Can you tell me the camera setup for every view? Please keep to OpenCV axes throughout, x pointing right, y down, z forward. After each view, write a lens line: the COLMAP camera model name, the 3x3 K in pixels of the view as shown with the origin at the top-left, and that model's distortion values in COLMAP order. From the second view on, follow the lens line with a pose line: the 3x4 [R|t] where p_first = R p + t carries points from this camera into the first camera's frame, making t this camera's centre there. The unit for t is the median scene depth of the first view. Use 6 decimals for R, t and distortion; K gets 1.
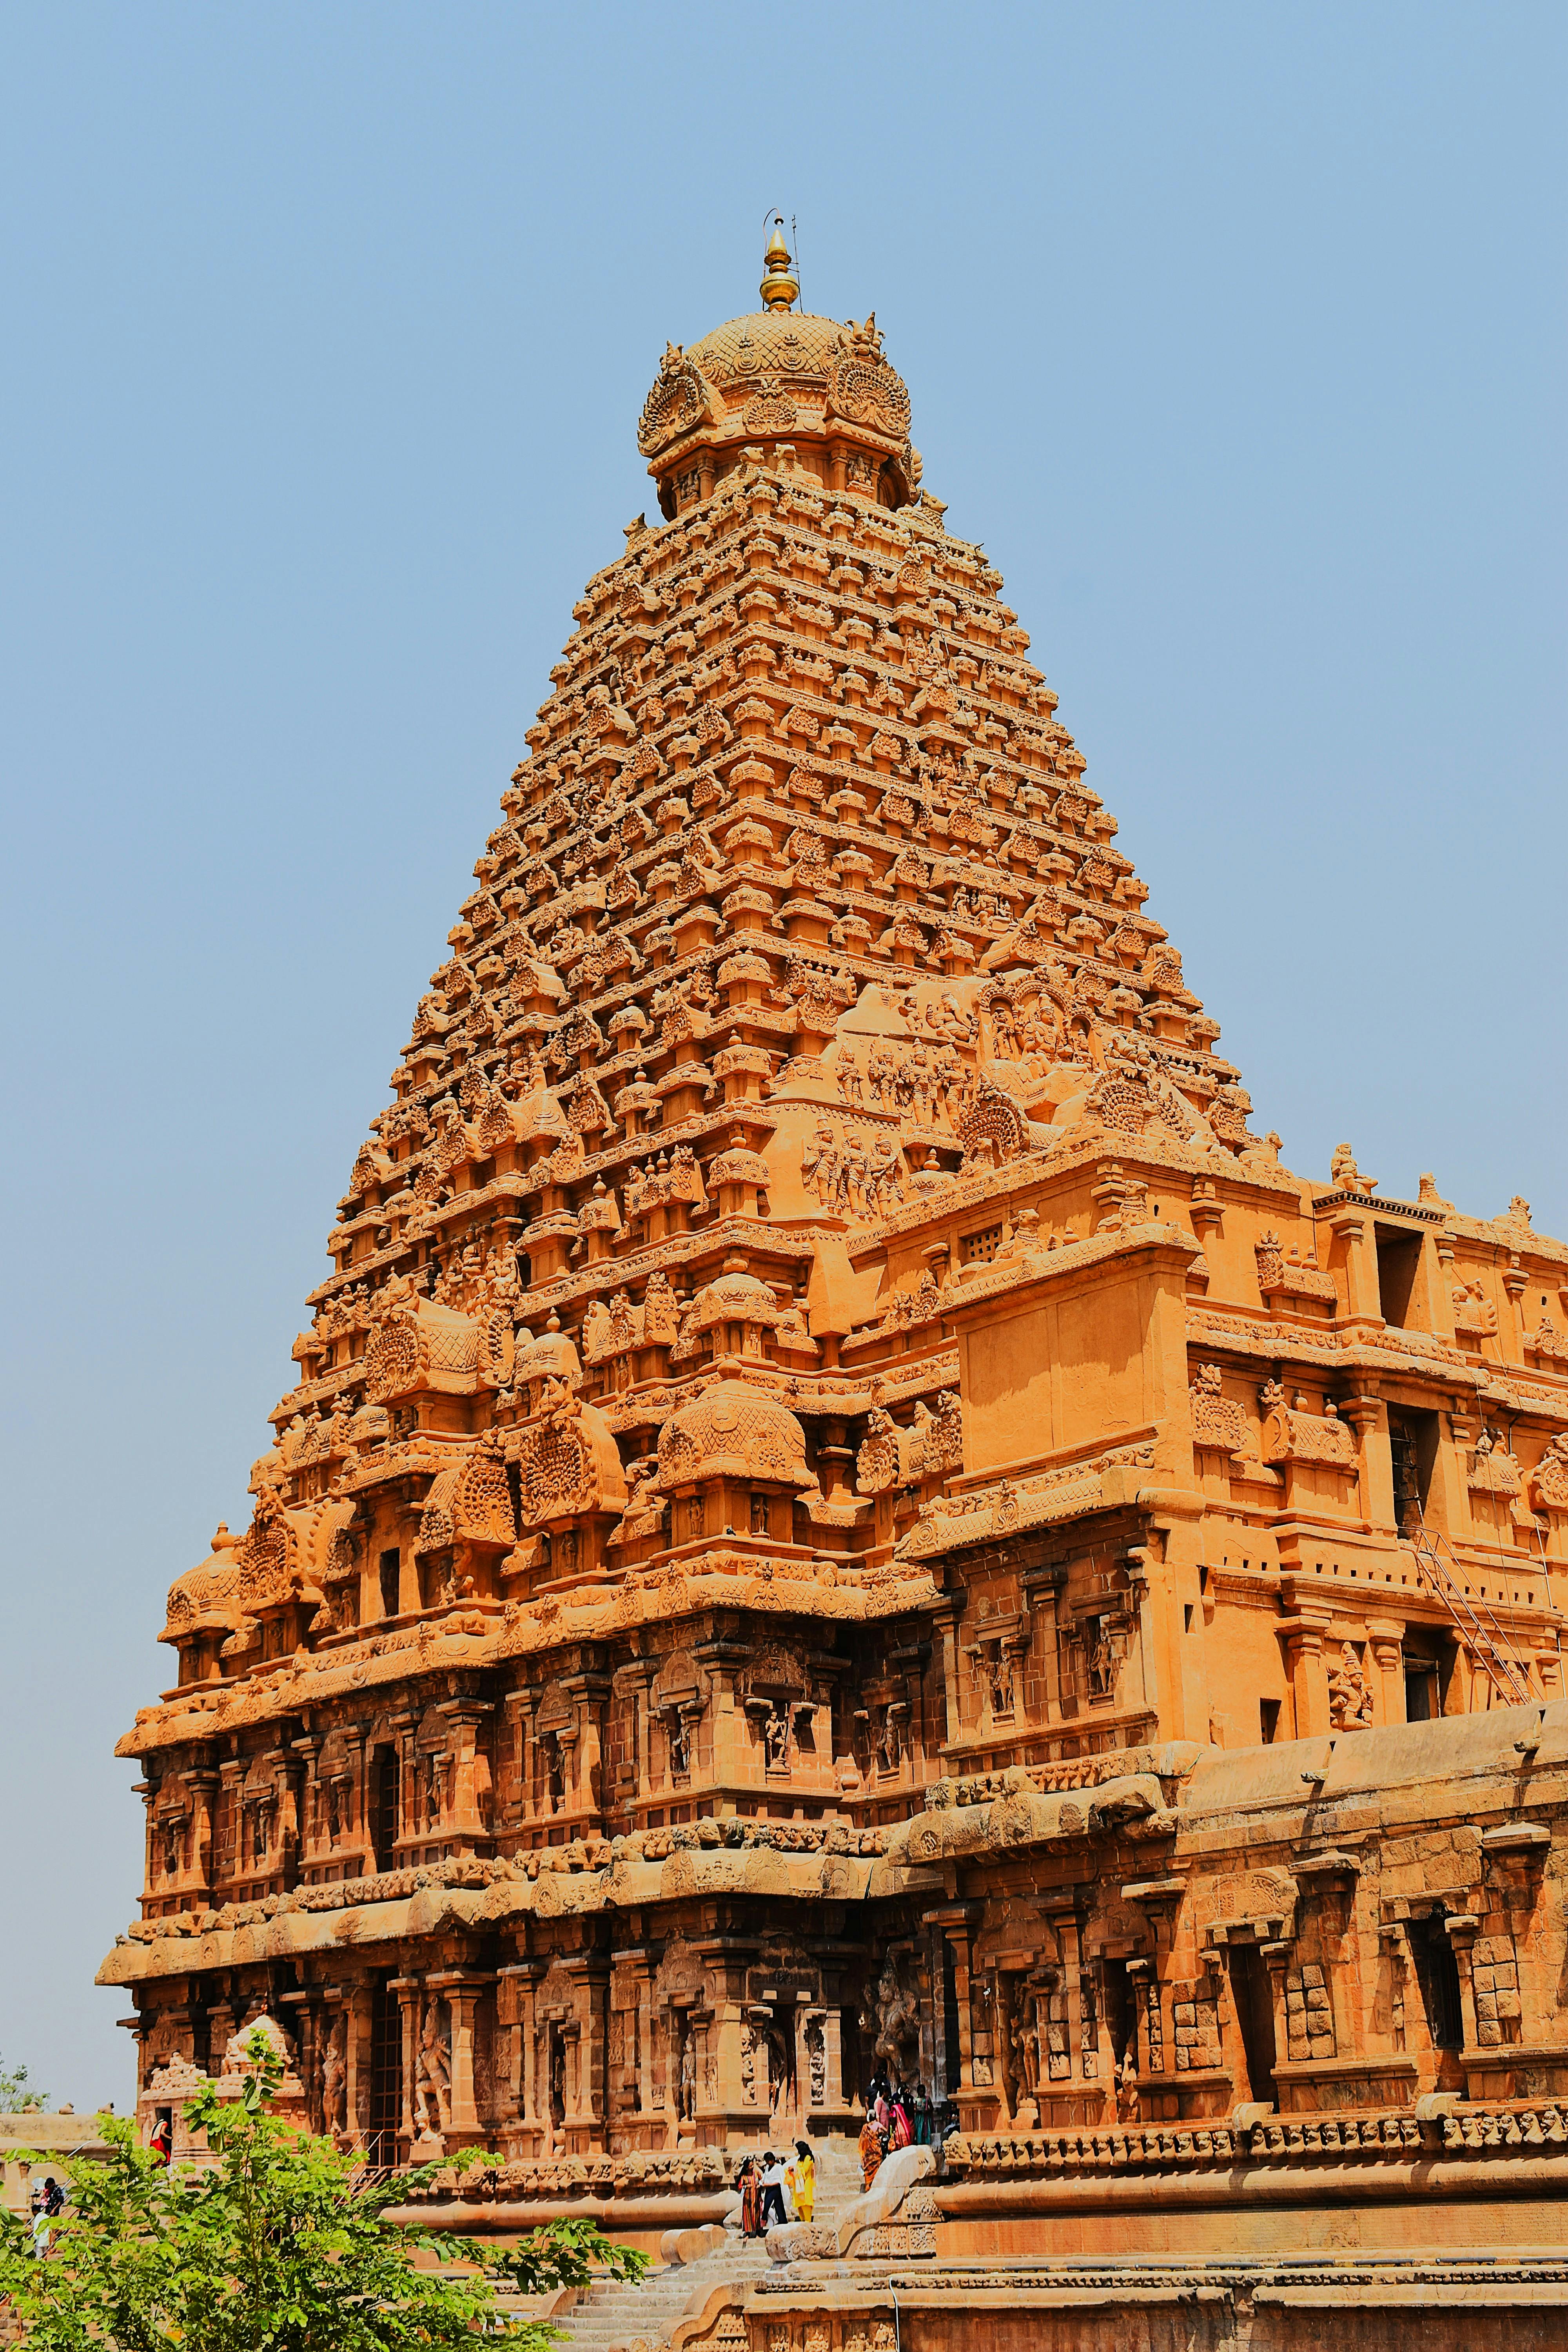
lens RADIAL K [[3449.9, 0, 774.0], [0, 3449.9, 1170.5], [0, 0, 1]] dist [-0.008326, 0.000000]
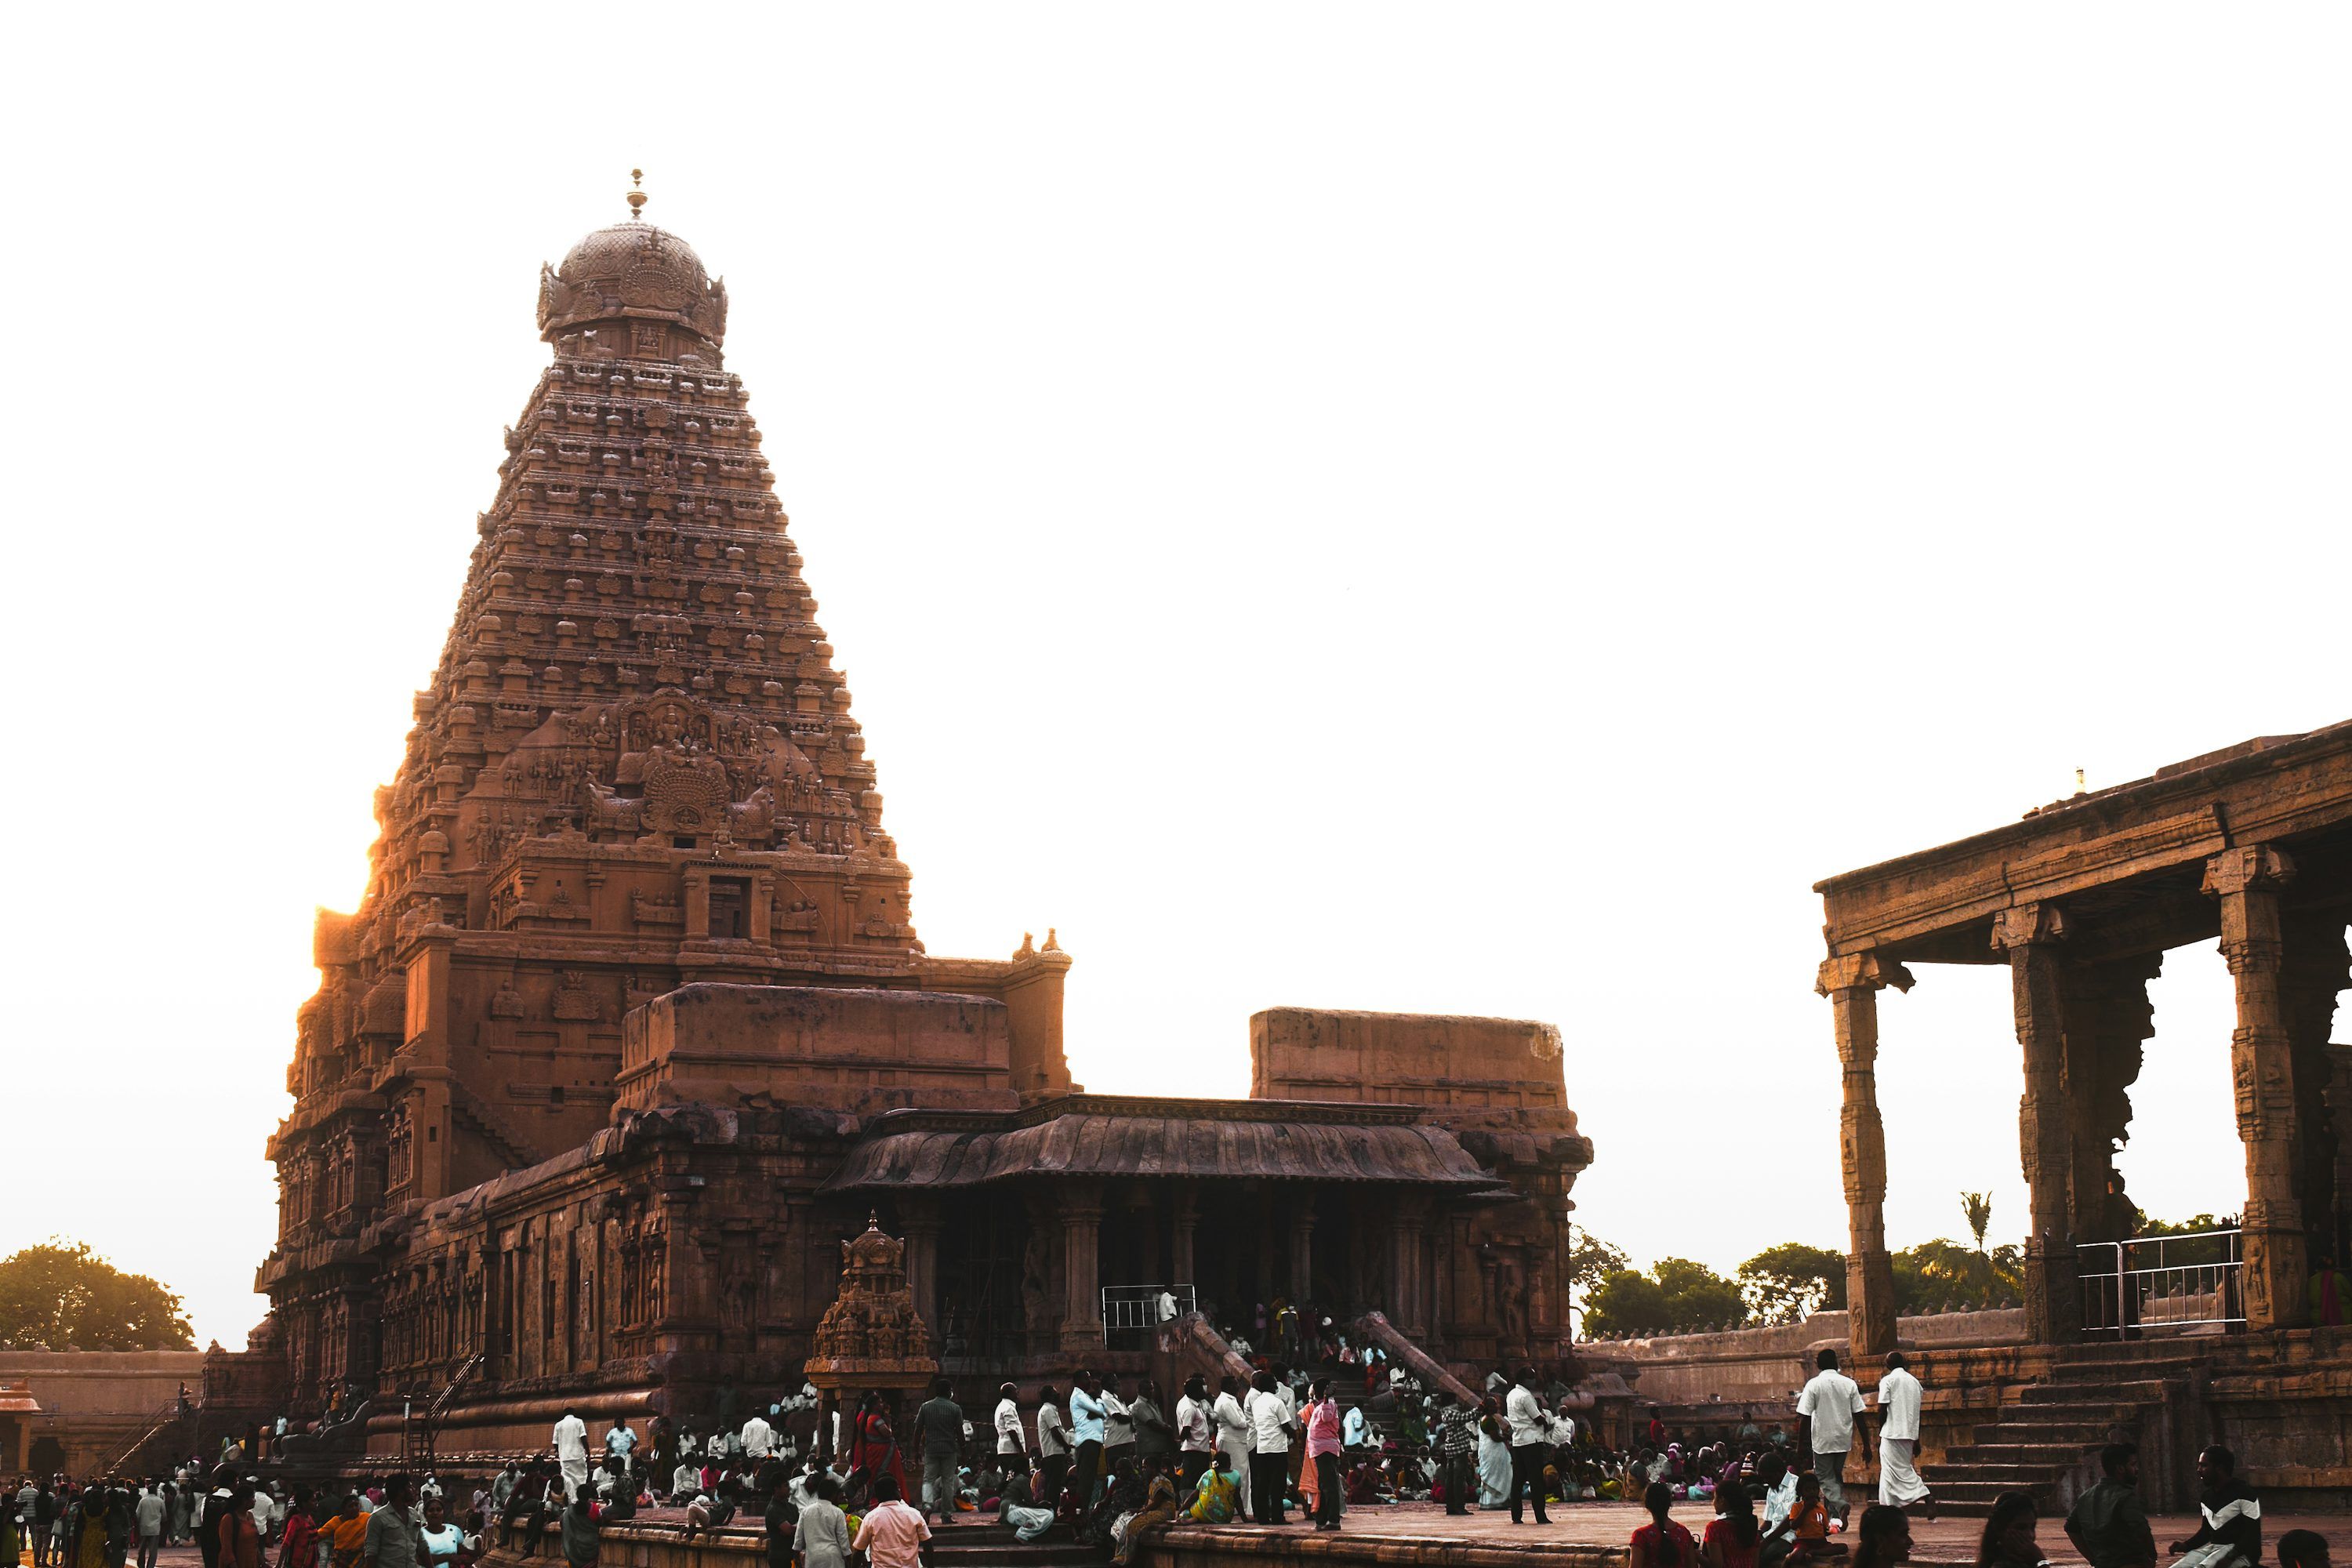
lens RADIAL K [[3680.9, 0, 1163.5], [0, 3680.9, 773.5], [0, 0, 1]] dist [0.015113, 0.000000]
pose [[0.949832, -0.039645, -0.310237, 0.946358], [0.077023, 0.991034, 0.109173, -0.215673], [0.303128, -0.127591, 0.944370, -0.653312]]
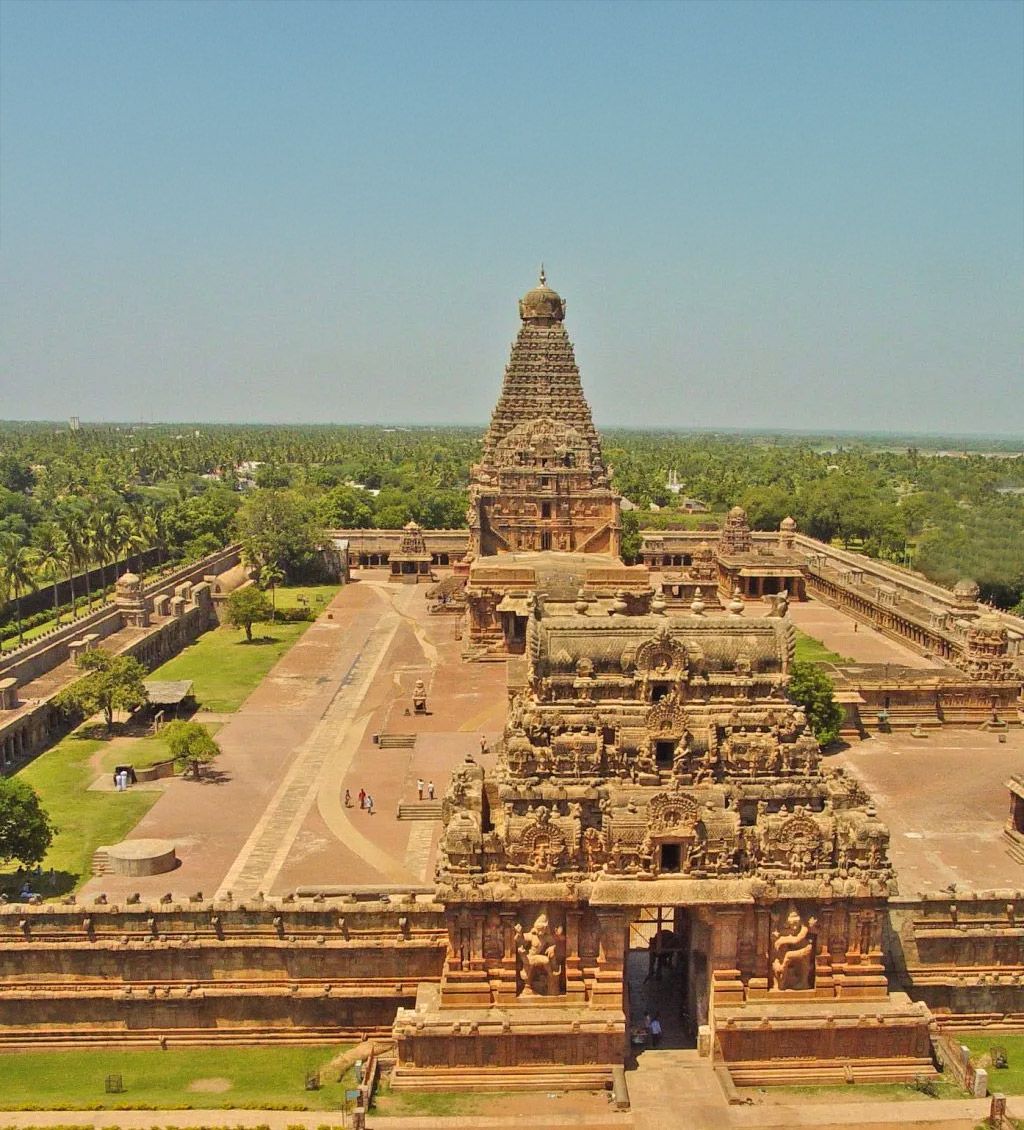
lens RADIAL K [[1493.9, 0, 512.8], [0, 1493.9, 565.3], [0, 0, 1]] dist [0.002277, 0.000000]
pose [[0.802463, 0.080831, -0.591202, 2.017708], [0.158154, 0.926536, 0.341348, -0.907858], [0.575362, -0.367420, 0.730726, -1.450151]]
